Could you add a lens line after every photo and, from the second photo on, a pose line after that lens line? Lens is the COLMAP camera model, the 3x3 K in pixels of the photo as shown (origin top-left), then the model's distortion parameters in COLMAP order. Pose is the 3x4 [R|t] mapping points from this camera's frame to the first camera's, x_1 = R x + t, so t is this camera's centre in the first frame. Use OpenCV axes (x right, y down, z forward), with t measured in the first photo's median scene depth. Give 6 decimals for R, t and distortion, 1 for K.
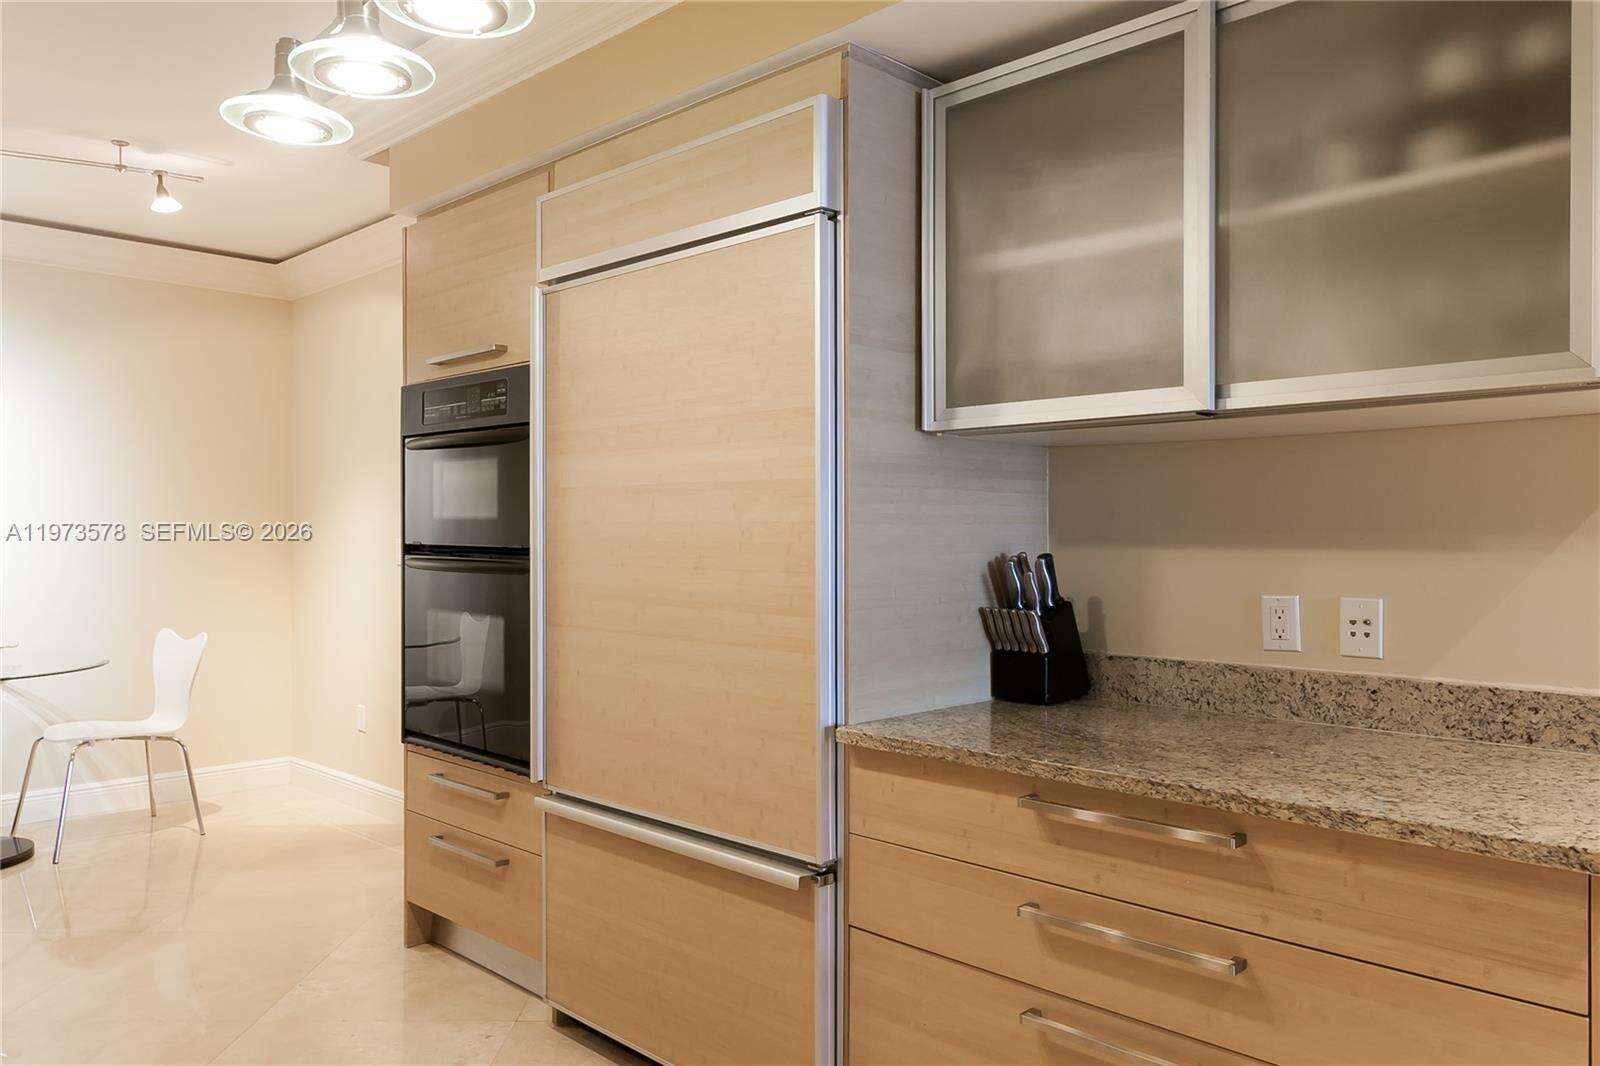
lens RADIAL K [[1154.9, 0, 800.0], [0, 1154.9, 533.0], [0, 0, 1]] dist [-0.006157, 0.003120]
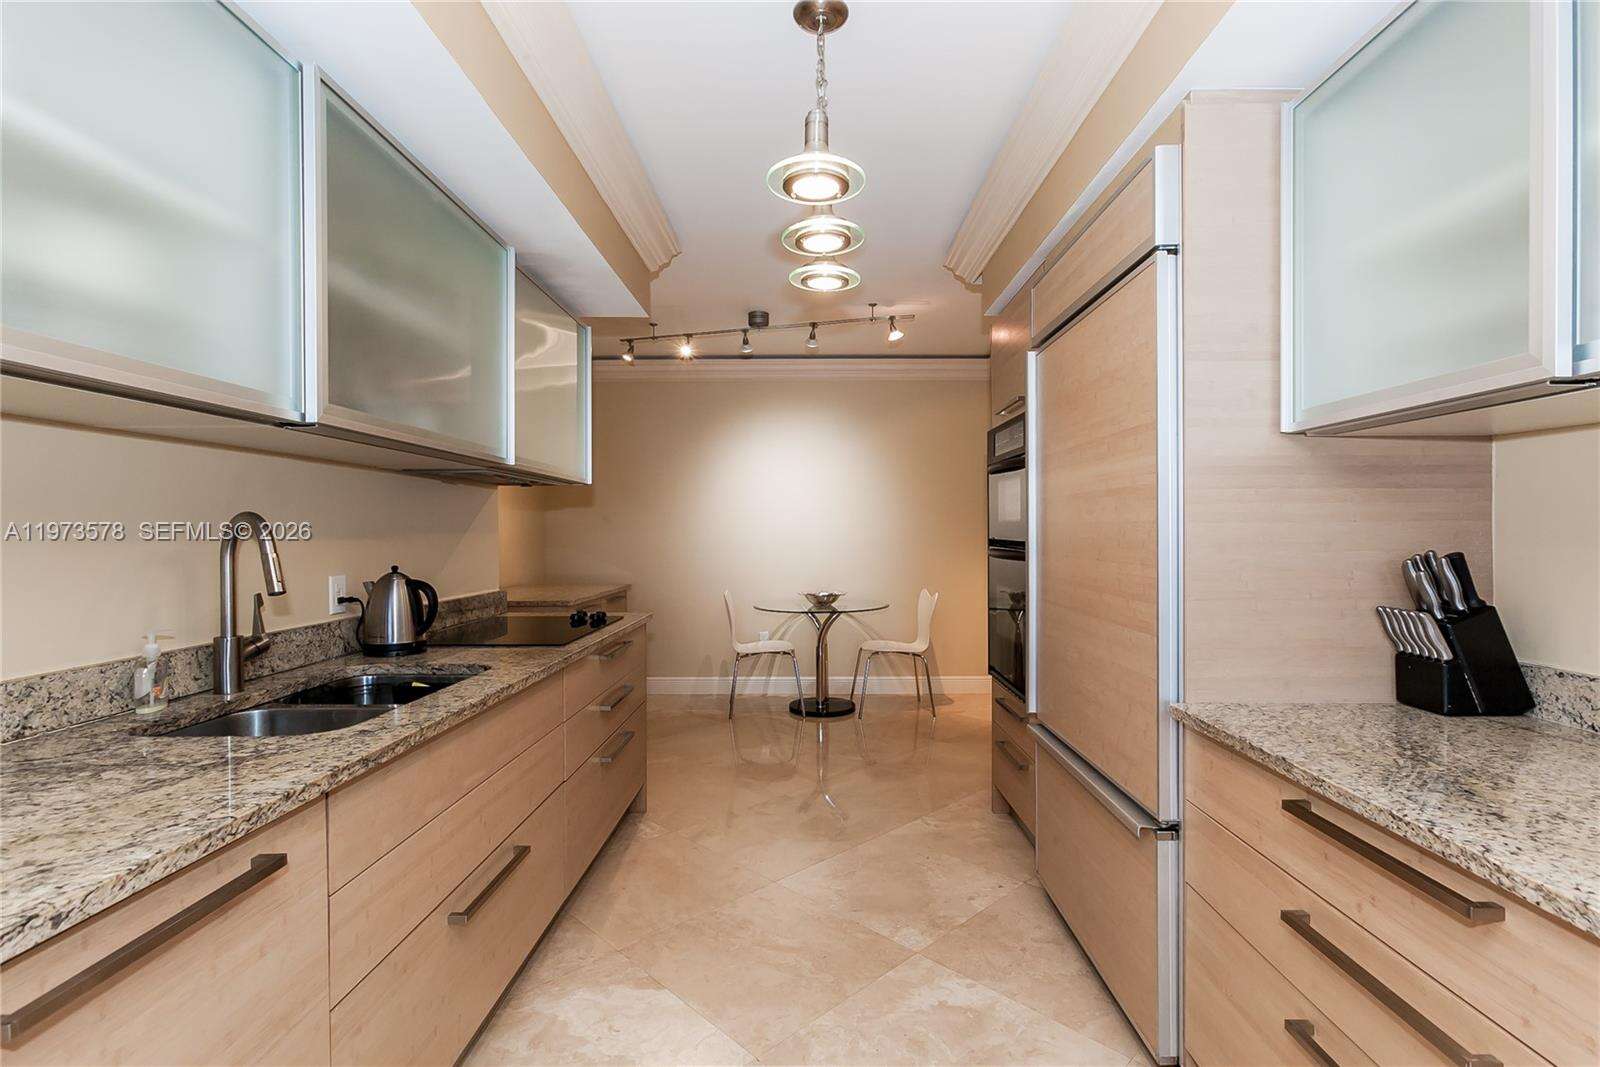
lens RADIAL K [[780.2, 0, 803.0], [0, 780.2, 540.2], [0, 0, 1]] dist [-0.001651, -0.001006]
pose [[0.698493, 0.006393, -0.715588, 0.290704], [0.000796, 0.999953, 0.009711, 0.001615], [0.715616, -0.007353, 0.698455, 0.190483]]
